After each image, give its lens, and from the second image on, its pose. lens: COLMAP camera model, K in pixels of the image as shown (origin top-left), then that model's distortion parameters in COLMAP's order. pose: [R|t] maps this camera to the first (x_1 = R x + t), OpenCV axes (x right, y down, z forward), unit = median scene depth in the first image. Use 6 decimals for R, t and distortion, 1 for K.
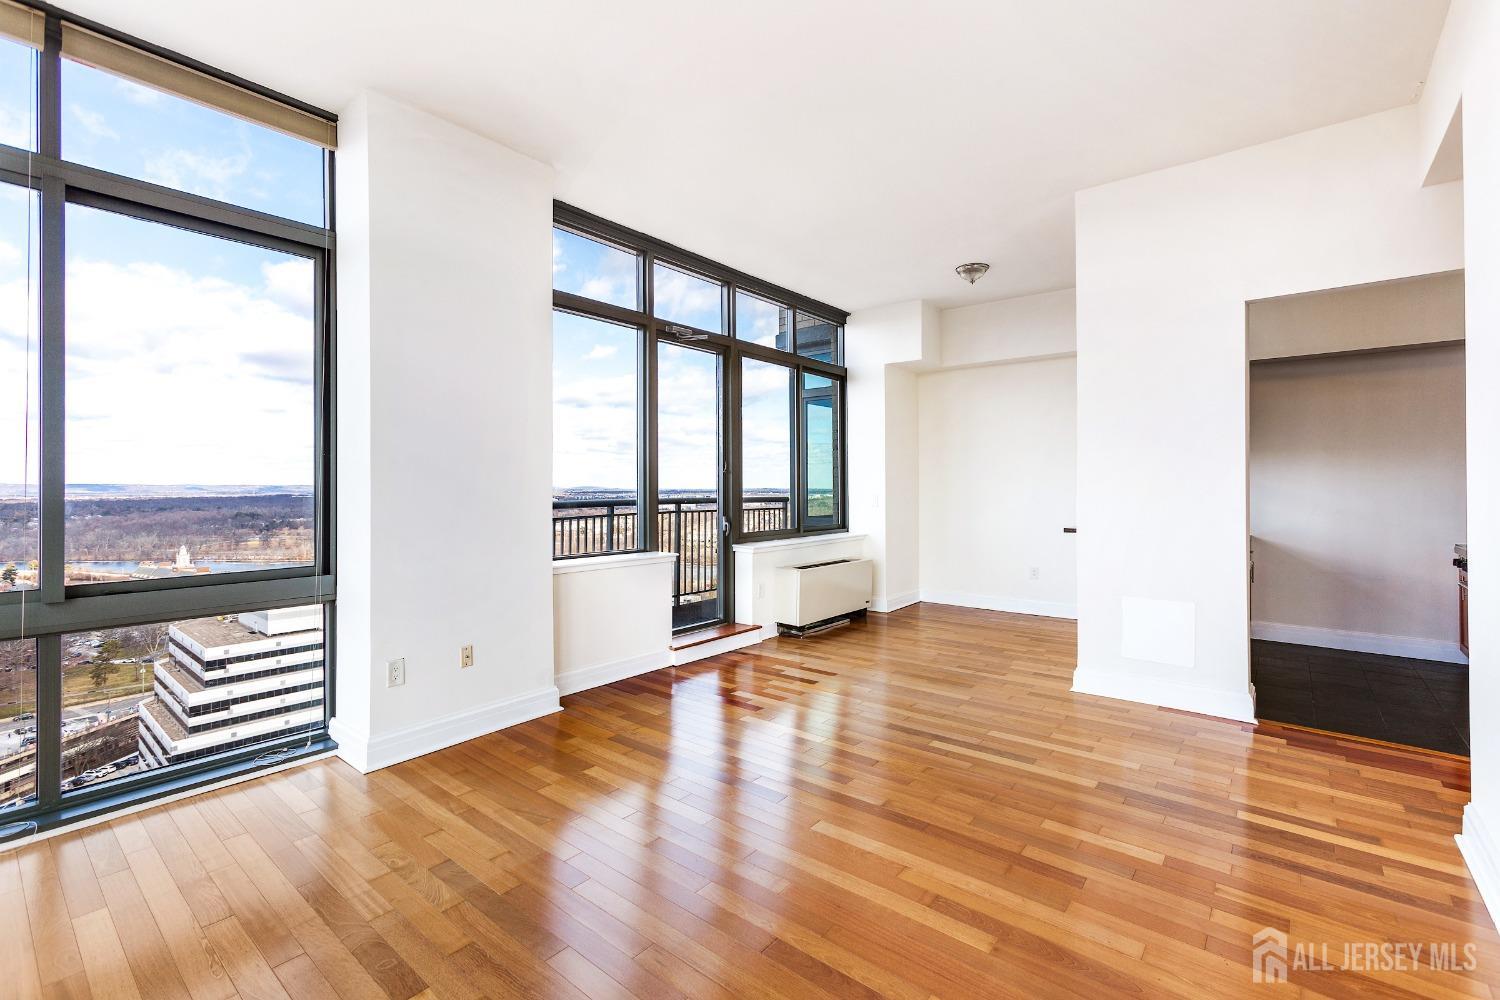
lens RADIAL K [[663.9, 0, 747.7], [0, 663.9, 489.6], [0, 0, 1]] dist [-0.017349, 0.014958]
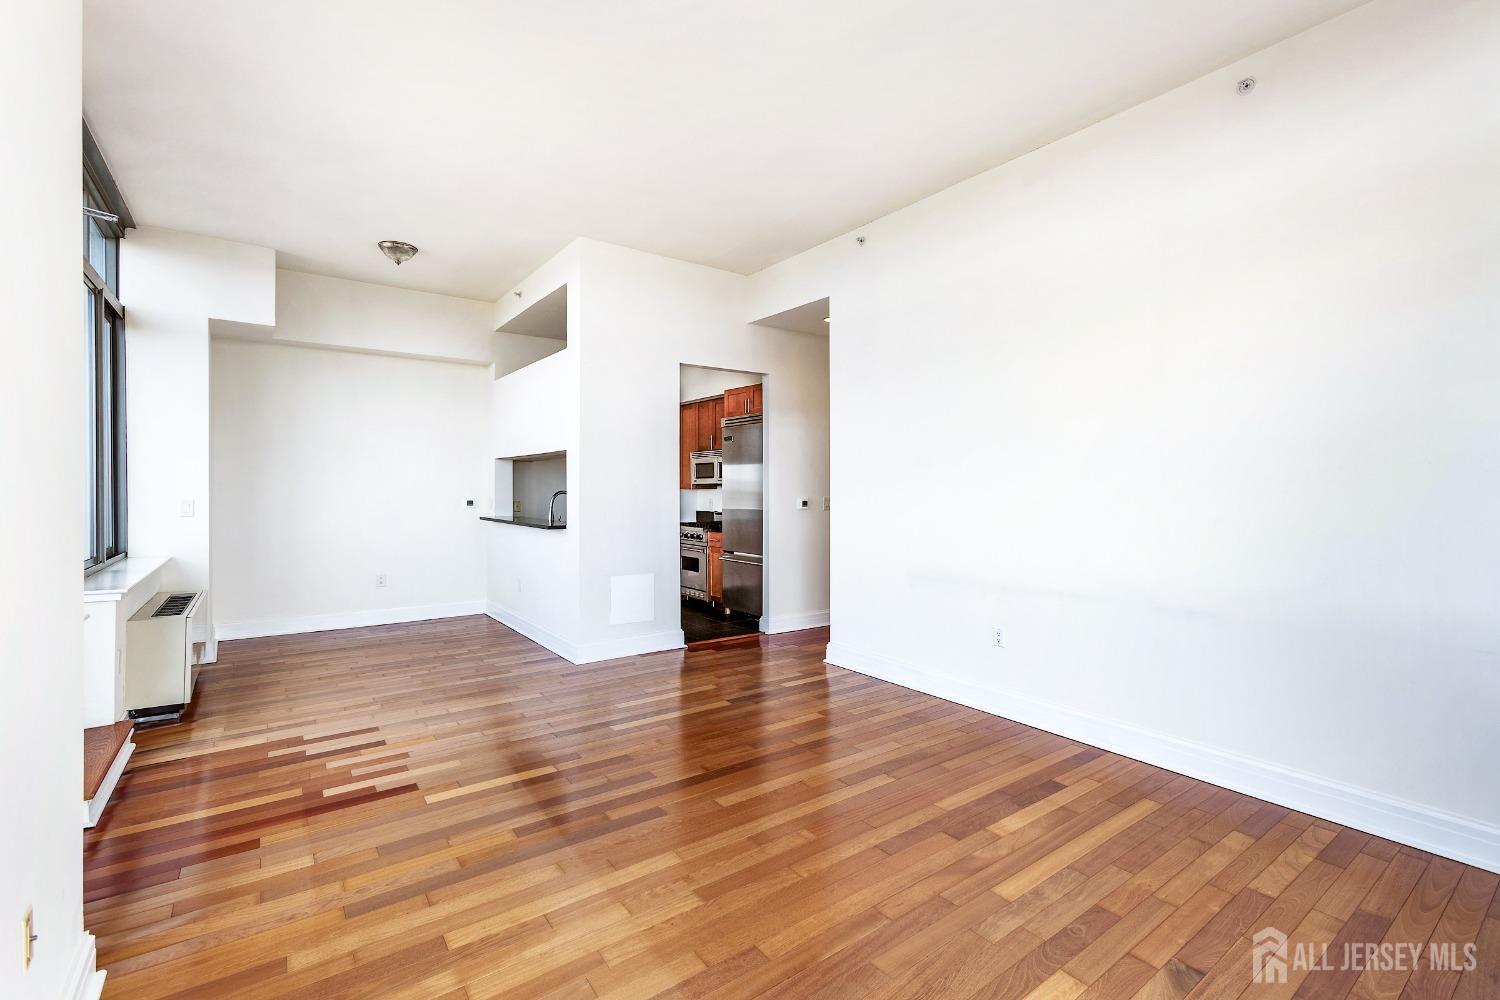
lens RADIAL K [[663.9, 0, 747.7], [0, 663.9, 489.6], [0, 0, 1]] dist [-0.017349, 0.014958]
pose [[0.249306, 0.002643, 0.968421, -0.631496], [0.005682, 0.999975, -0.004192, 0.005406], [-0.968408, 0.006548, 0.249285, 0.474808]]
